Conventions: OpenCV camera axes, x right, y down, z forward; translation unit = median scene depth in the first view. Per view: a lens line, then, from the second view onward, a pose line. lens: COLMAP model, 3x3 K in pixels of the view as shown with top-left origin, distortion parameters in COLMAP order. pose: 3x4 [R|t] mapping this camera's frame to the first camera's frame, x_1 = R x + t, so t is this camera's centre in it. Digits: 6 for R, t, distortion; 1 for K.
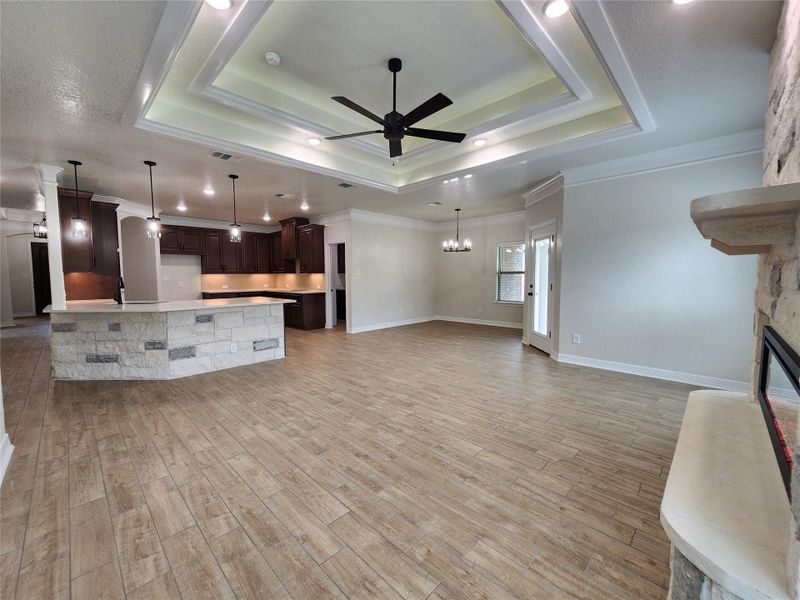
lens RADIAL K [[326.4, 0, 395.2], [0, 326.4, 299.5], [0, 0, 1]] dist [0.001615, -0.000044]
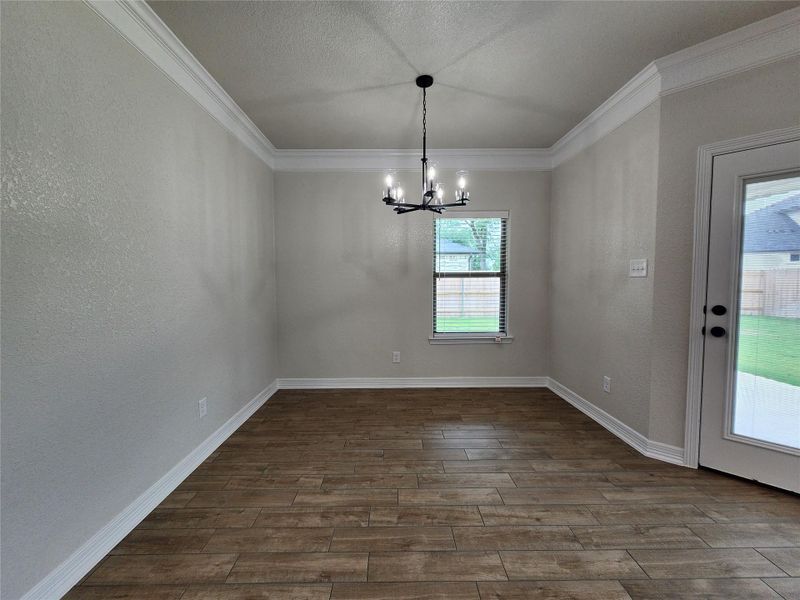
lens RADIAL K [[326.4, 0, 398.1], [0, 326.4, 296.5], [0, 0, 1]] dist [0.001615, -0.000044]
pose [[0.700153, -0.035127, 0.713128, -0.155516], [0.055227, 0.998461, -0.005041, -0.133475], [-0.711853, 0.042914, 0.701016, 1.819609]]
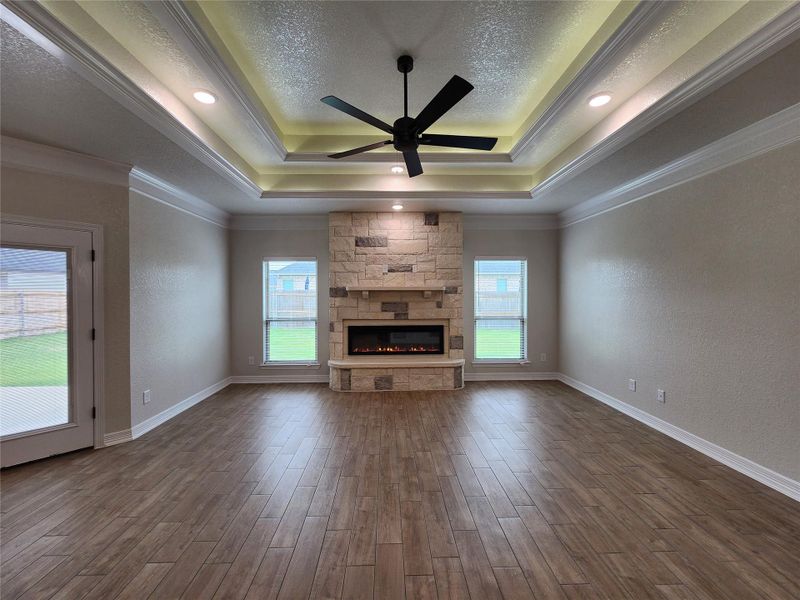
lens RADIAL K [[326.4, 0, 394.9], [0, 326.4, 297.5], [0, 0, 1]] dist [0.001615, -0.000044]
pose [[-0.719142, 0.000762, 0.694862, -0.557615], [0.060221, 0.996305, 0.061232, -0.174083], [-0.692248, 0.085880, -0.716531, 1.652593]]
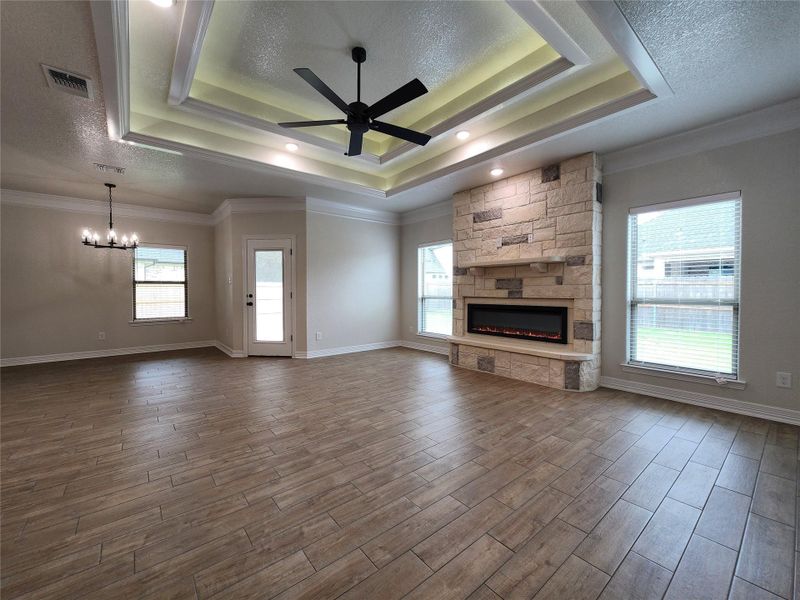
lens RADIAL K [[326.4, 0, 394.4], [0, 326.4, 297.5], [0, 0, 1]] dist [0.001615, -0.000044]
pose [[0.113994, -0.016246, 0.993349, -0.931723], [0.076866, 0.997013, 0.007485, -0.017439], [-0.990503, 0.075501, 0.114902, 0.832634]]
